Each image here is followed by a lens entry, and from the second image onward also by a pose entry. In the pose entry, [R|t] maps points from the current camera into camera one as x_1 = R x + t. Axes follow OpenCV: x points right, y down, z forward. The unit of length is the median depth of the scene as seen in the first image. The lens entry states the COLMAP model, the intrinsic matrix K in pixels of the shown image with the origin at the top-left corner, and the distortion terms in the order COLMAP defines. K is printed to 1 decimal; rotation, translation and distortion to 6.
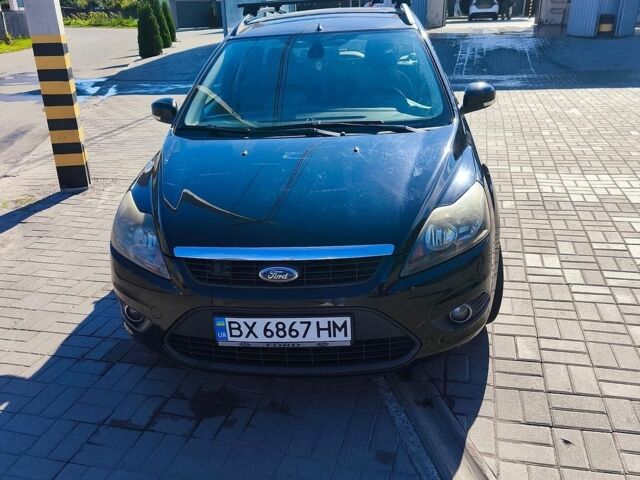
lens RADIAL K [[605.9, 0, 320.0], [0, 605.9, 240.0], [0, 0, 1]] dist [0.010994, 0.011011]
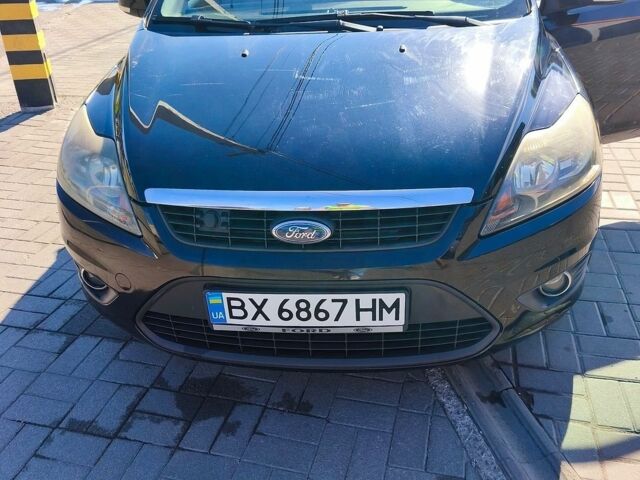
lens RADIAL K [[605.9, 0, 320.0], [0, 605.9, 240.0], [0, 0, 1]] dist [0.010994, 0.011011]
pose [[0.999915, 0.003041, 0.012687, -0.049957], [-0.004556, 0.992619, 0.121189, -0.013480], [-0.012225, -0.121237, 0.992548, 0.296860]]
